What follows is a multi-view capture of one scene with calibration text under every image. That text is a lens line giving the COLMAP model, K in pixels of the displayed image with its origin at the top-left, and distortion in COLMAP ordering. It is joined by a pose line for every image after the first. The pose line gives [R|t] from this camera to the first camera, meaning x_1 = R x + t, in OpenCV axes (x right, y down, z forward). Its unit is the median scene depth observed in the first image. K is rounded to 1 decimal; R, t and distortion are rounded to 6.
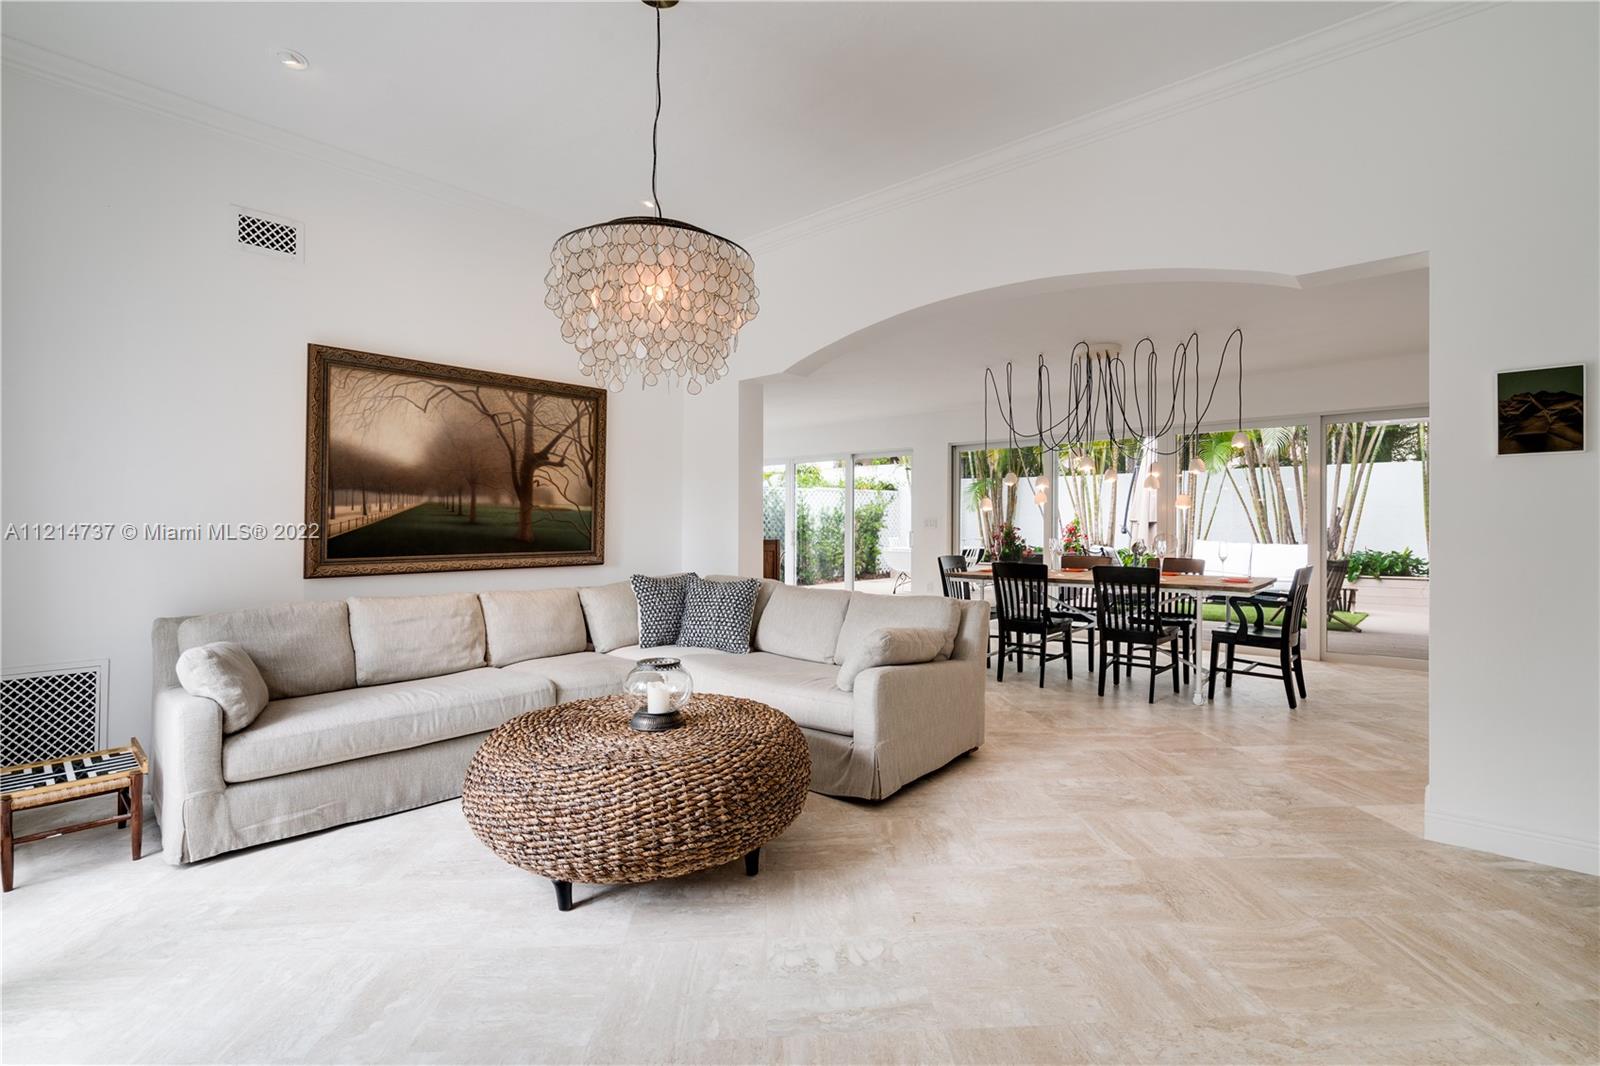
lens RADIAL K [[744.9, 0, 800.0], [0, 744.9, 533.0], [0, 0, 1]] dist [-0.002528, 0.000222]
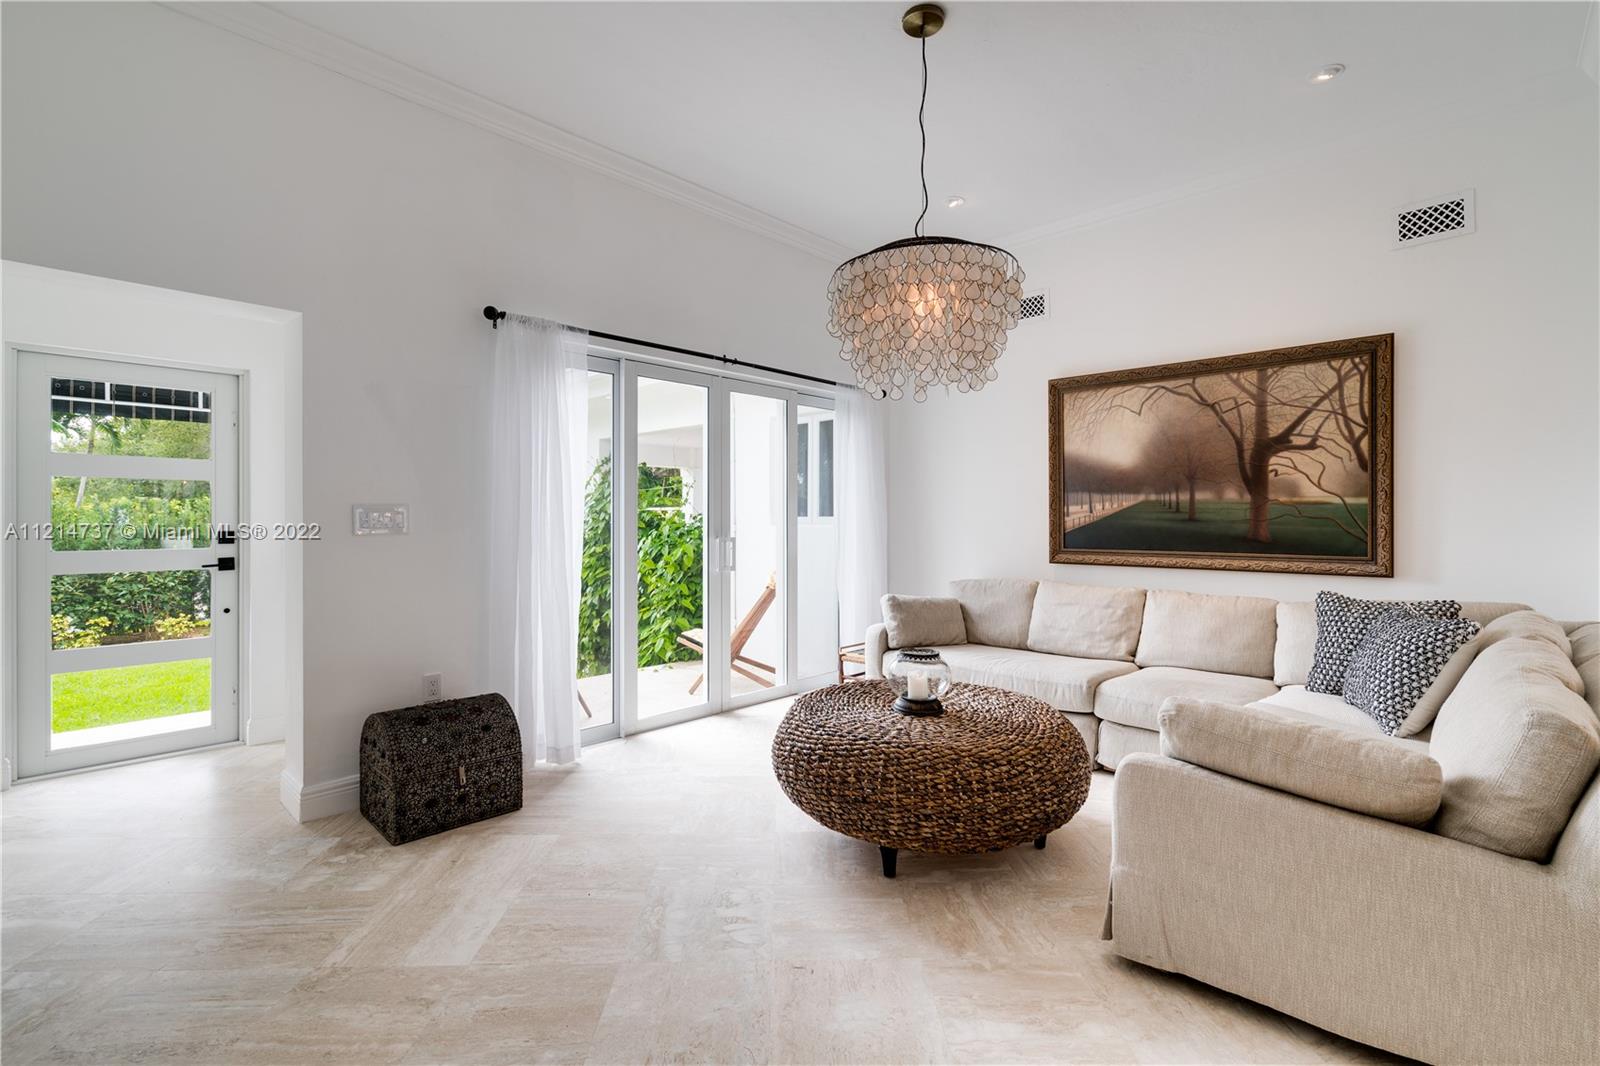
lens RADIAL K [[728.2, 0, 801.7], [0, 728.2, 524.9], [0, 0, 1]] dist [-0.014664, 0.006225]
pose [[-0.035464, 0.008579, -0.999334, 0.527238], [-0.012310, 0.999884, 0.009020, -0.009251], [0.999295, 0.012622, -0.035354, 0.534164]]
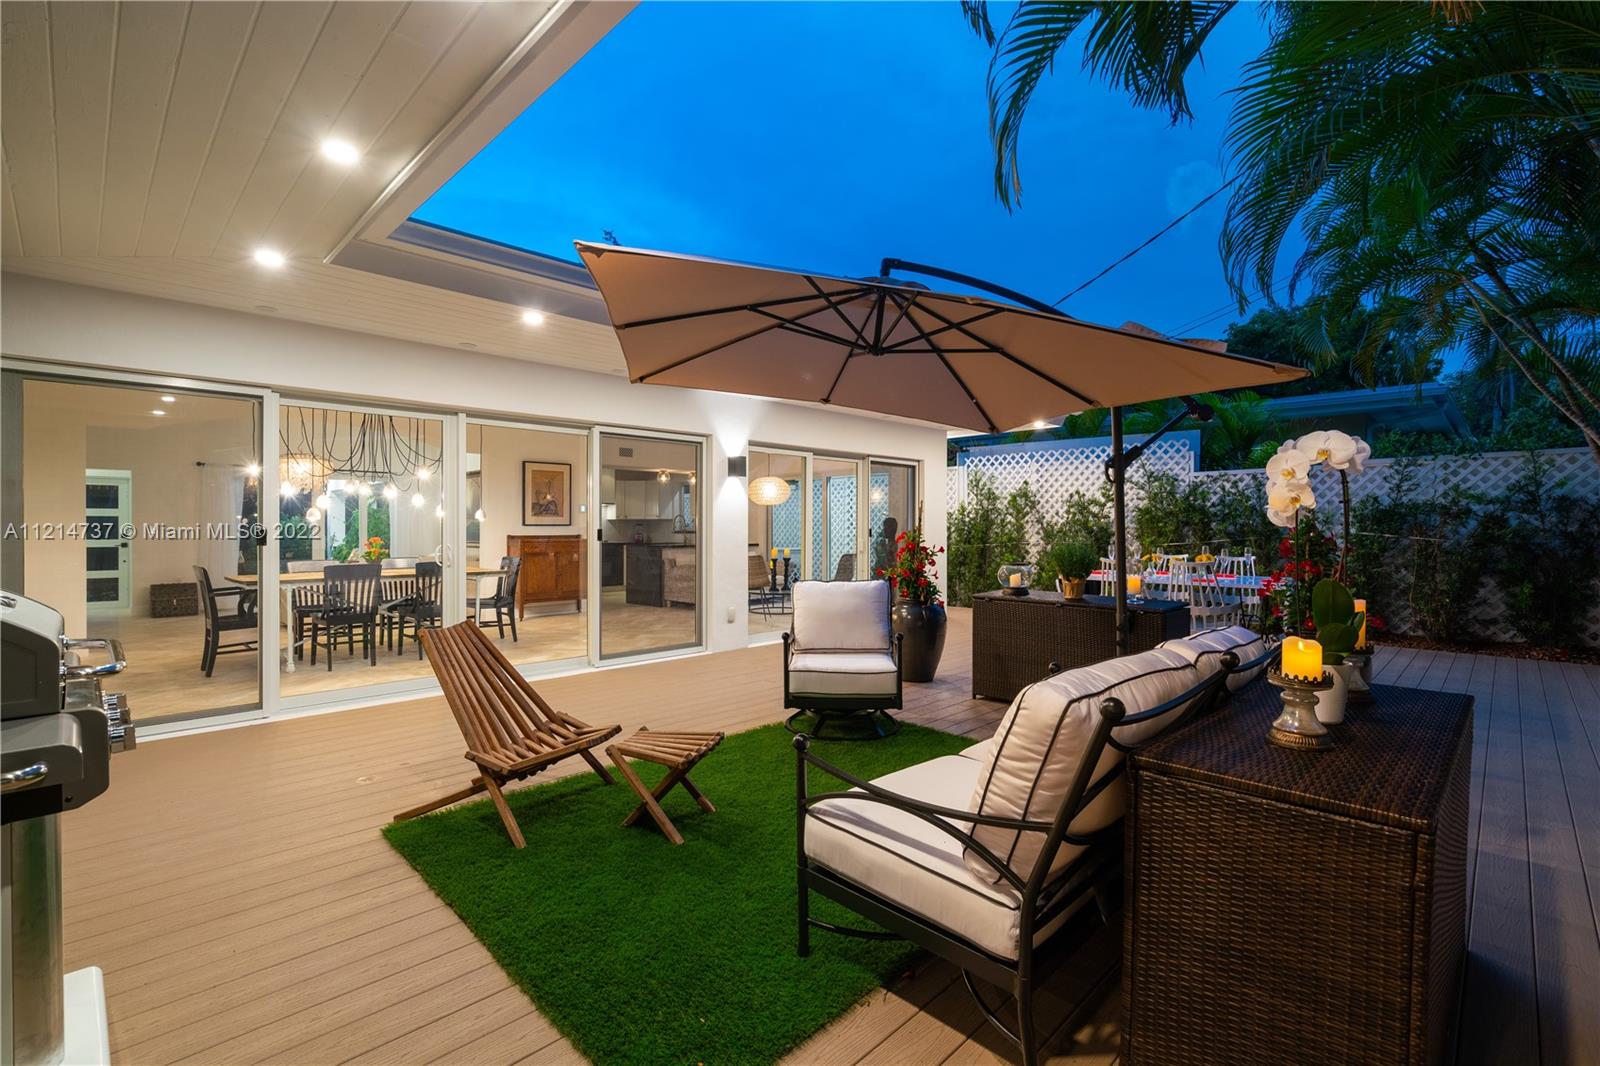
lens RADIAL K [[716.9, 0, 795.7], [0, 716.9, 537.0], [0, 0, 1]] dist [-0.002885, 0.000172]
pose [[-0.063608, 0.014046, -0.997876, 2.003650], [-0.011811, 0.999820, 0.014826, -0.037106], [0.997905, 0.012729, -0.063430, 2.290197]]
